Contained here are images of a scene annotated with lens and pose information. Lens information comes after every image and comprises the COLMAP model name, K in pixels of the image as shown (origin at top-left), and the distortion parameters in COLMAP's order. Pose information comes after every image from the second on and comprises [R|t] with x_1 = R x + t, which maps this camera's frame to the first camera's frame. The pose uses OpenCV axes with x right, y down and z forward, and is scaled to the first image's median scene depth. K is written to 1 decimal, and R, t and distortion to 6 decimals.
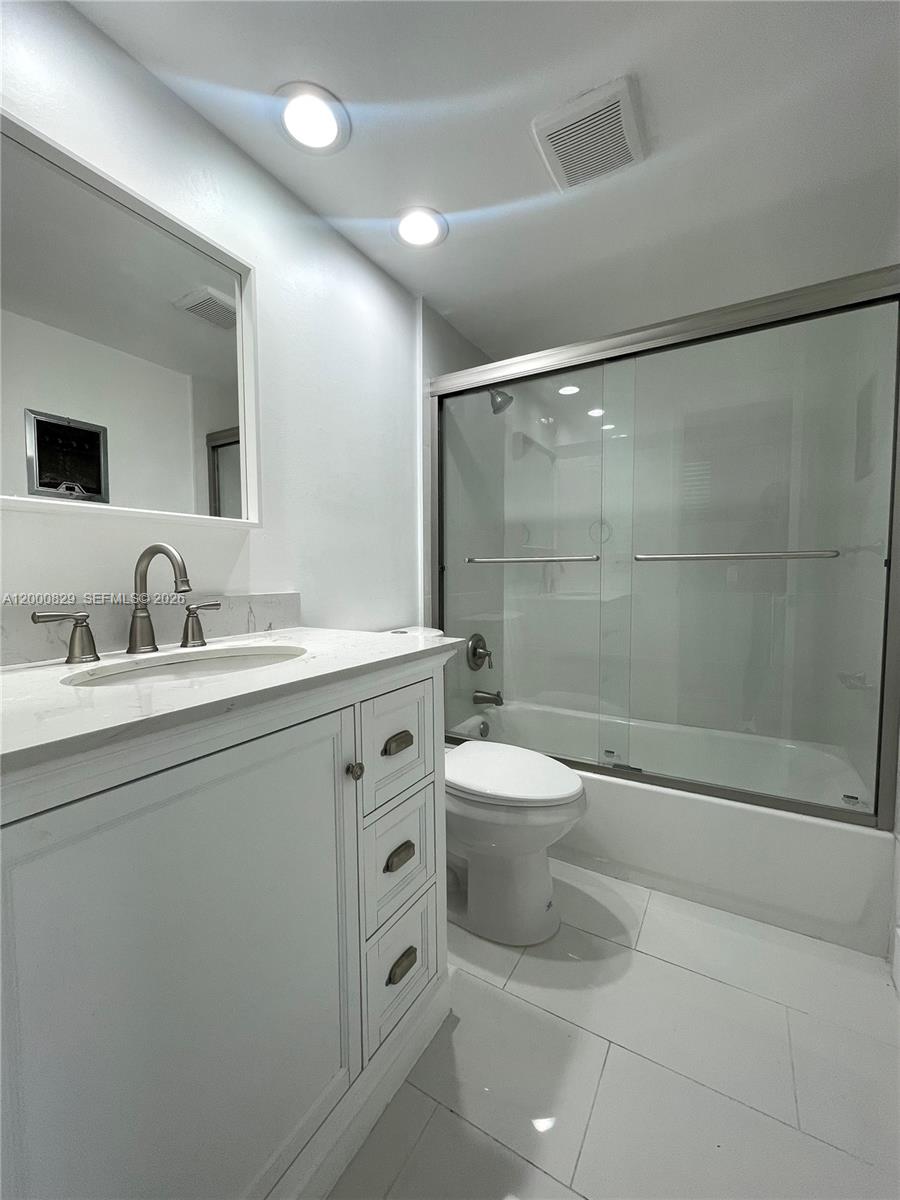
lens RADIAL K [[483.1, 0, 450.0], [0, 483.1, 600.0], [0, 0, 1]] dist [-0.010057, 0.000051]
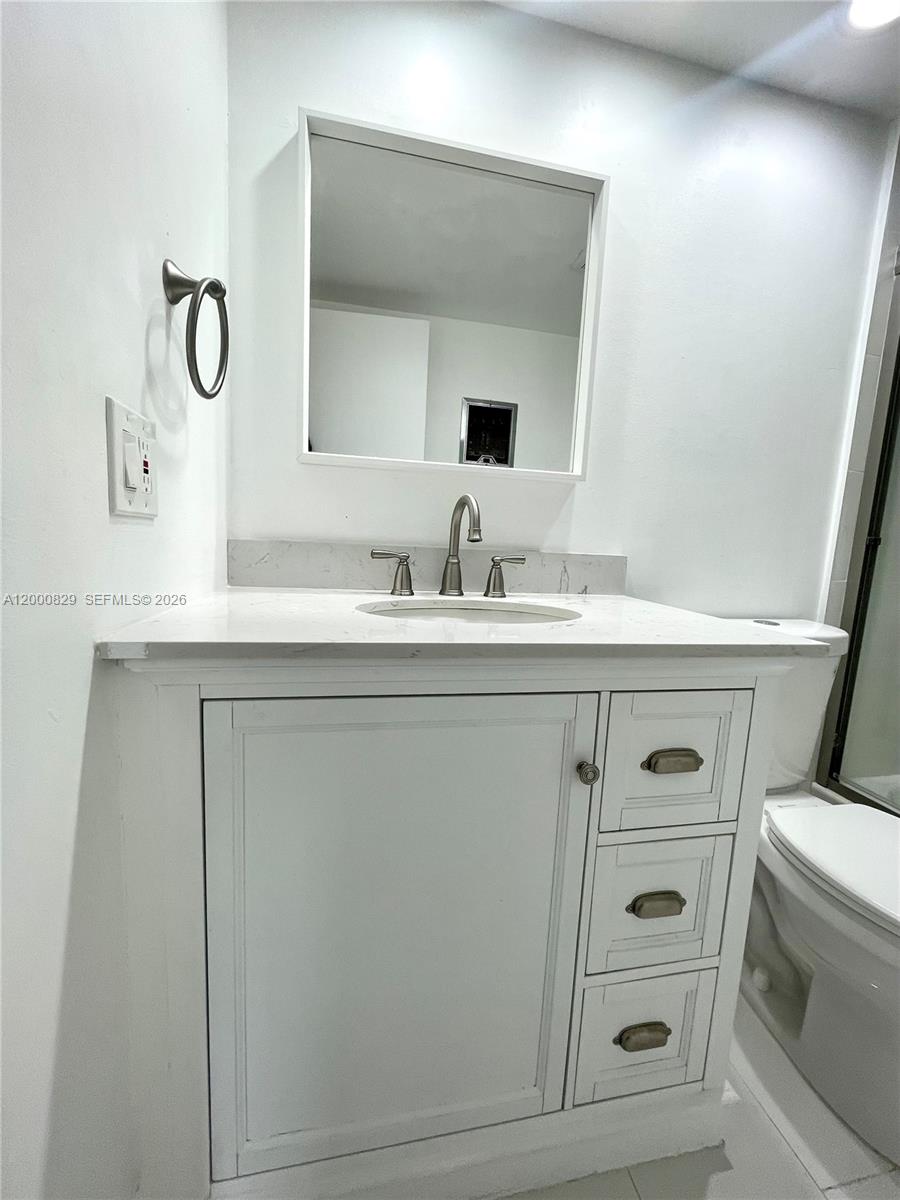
lens RADIAL K [[481.5, 0, 450.0], [0, 481.5, 600.0], [0, 0, 1]] dist [-0.010565, 0.002752]
pose [[0.673434, 0.137715, -0.726306, 0.152468], [-0.096406, 0.990465, 0.098413, 0.010756], [0.732934, 0.003745, 0.680290, 0.230408]]
